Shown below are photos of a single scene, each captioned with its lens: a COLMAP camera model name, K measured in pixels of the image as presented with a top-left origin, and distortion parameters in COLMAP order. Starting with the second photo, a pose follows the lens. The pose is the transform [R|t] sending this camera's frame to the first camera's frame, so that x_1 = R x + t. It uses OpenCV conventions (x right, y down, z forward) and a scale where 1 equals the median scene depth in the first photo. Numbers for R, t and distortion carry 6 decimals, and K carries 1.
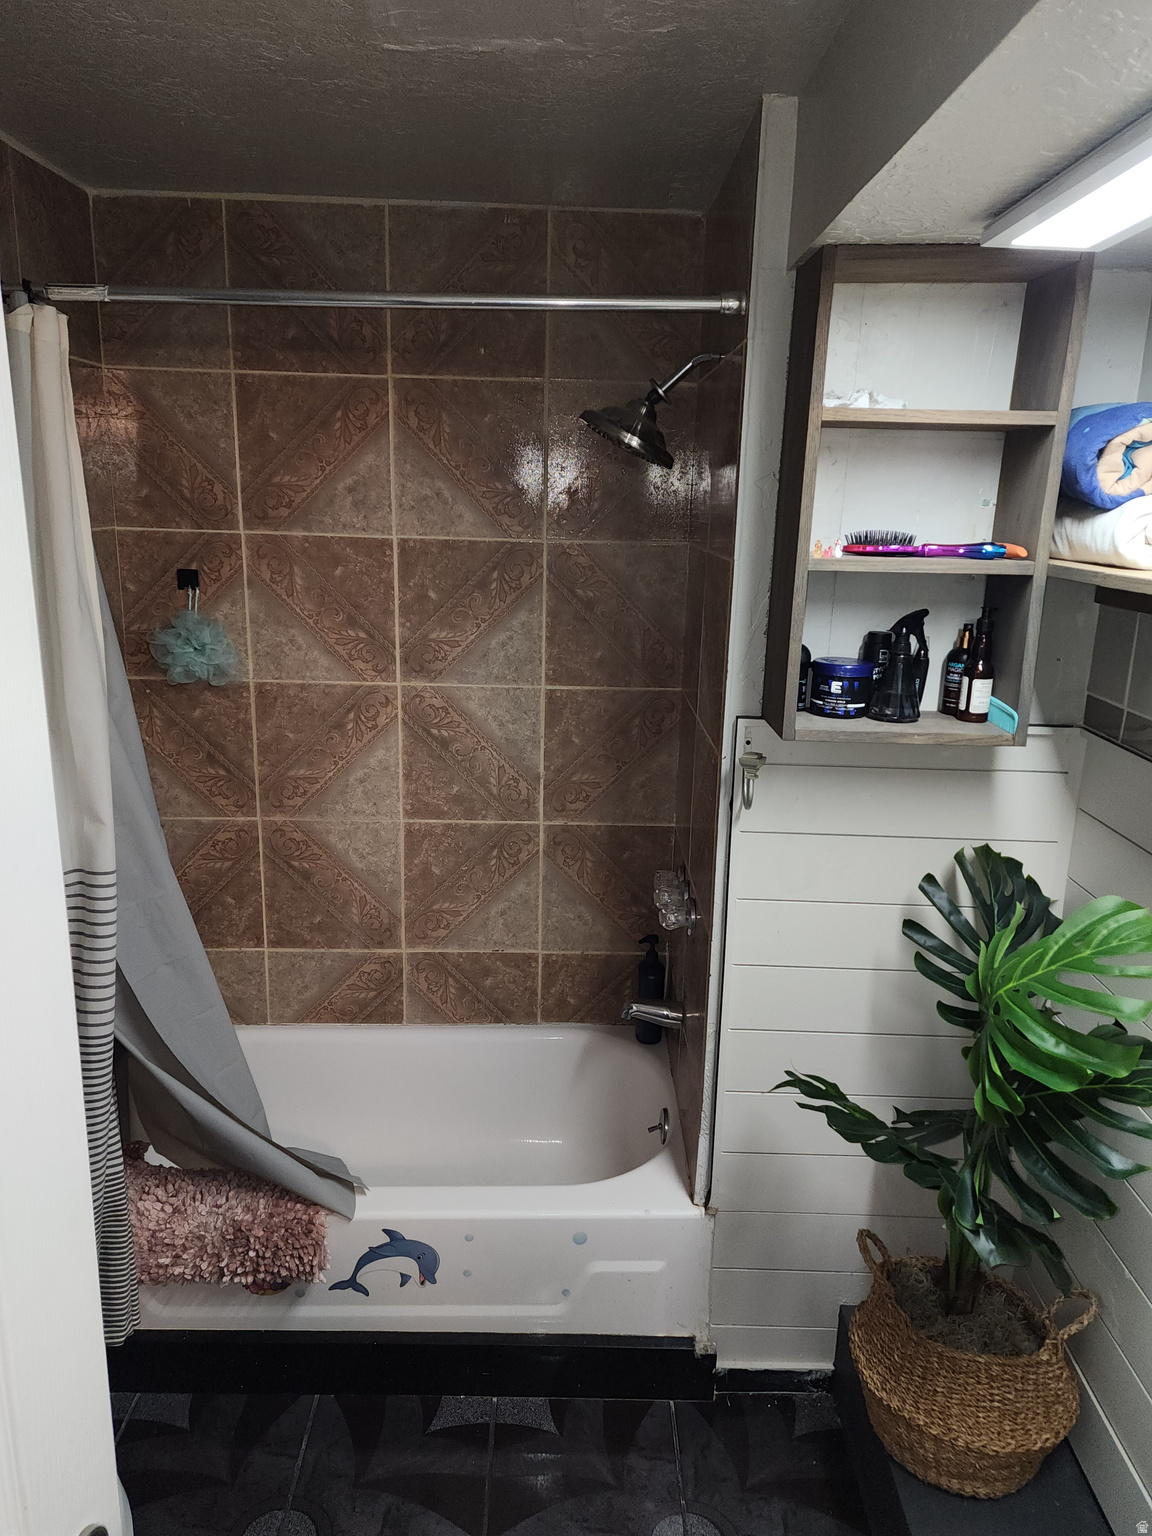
lens RADIAL K [[1077.0, 0, 580.8], [0, 1077.0, 767.5], [0, 0, 1]] dist [0.074349, -0.052275]
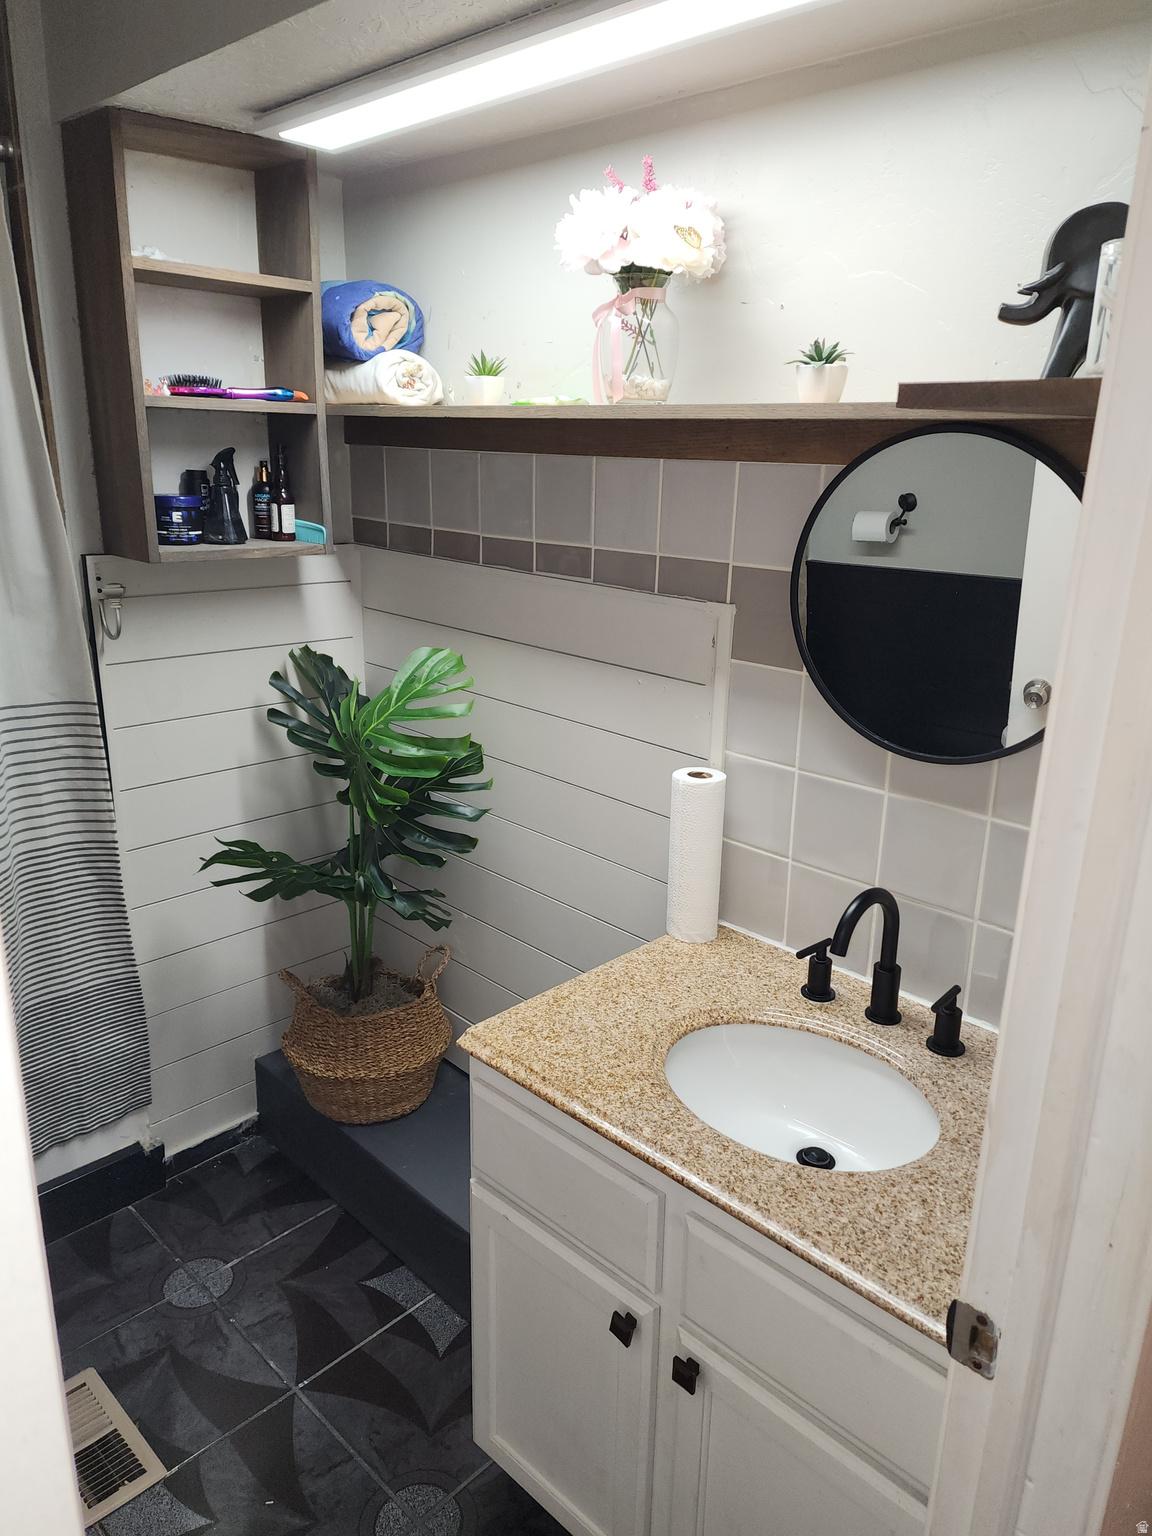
lens RADIAL K [[1077.0, 0, 582.5], [0, 1077.0, 767.5], [0, 0, 1]] dist [0.074349, -0.052275]
pose [[0.707695, -0.218513, 0.671878, -0.292516], [0.168889, 0.975722, 0.139439, 0.095776], [-0.686035, 0.014793, 0.727418, -0.130457]]
